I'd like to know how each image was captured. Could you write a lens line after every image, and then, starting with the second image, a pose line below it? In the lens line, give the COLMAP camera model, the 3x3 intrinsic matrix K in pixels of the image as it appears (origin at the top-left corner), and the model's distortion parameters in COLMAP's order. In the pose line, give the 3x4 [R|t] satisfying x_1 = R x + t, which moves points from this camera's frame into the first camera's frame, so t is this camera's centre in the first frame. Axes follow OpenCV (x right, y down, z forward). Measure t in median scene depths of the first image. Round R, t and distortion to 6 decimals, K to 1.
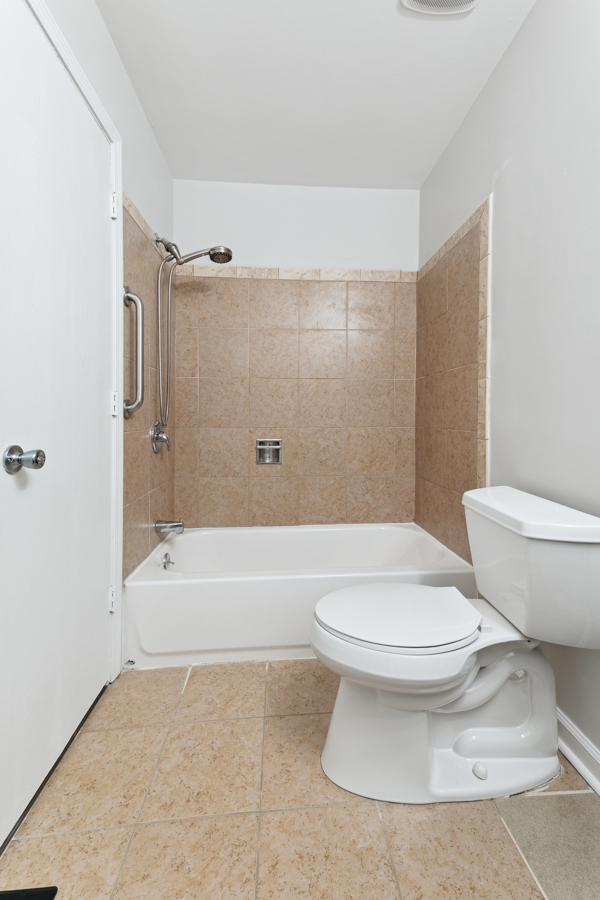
lens RADIAL K [[377.6, 0, 304.0], [0, 377.6, 419.6], [0, 0, 1]] dist [0.027634, -0.000901]
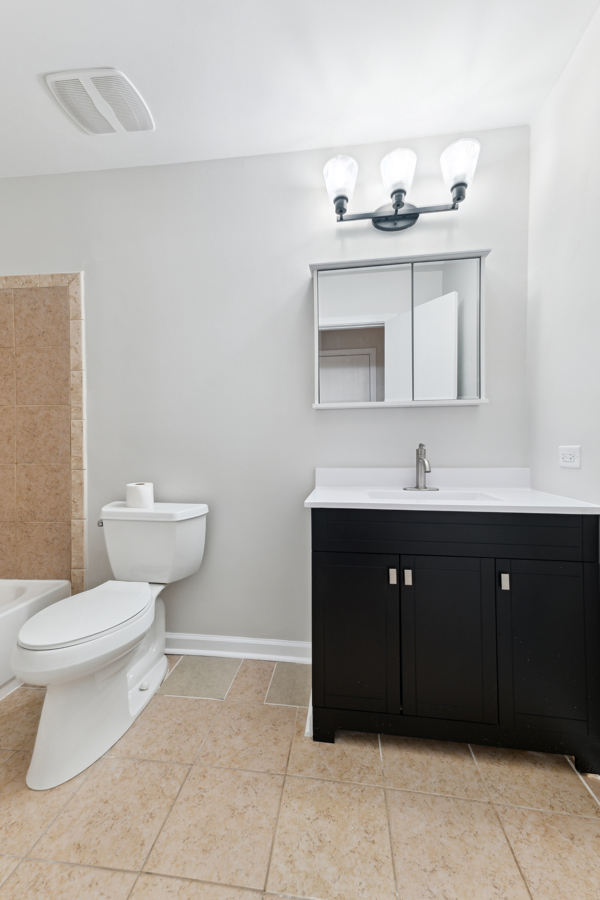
lens RADIAL K [[377.6, 0, 296.5], [0, 377.6, 450.2], [0, 0, 1]] dist [0.027634, -0.000901]
pose [[0.197605, 0.000712, 0.980281, -0.576395], [0.011933, 0.999924, -0.003132, 0.001806], [-0.980209, 0.012317, 0.197581, 0.078156]]
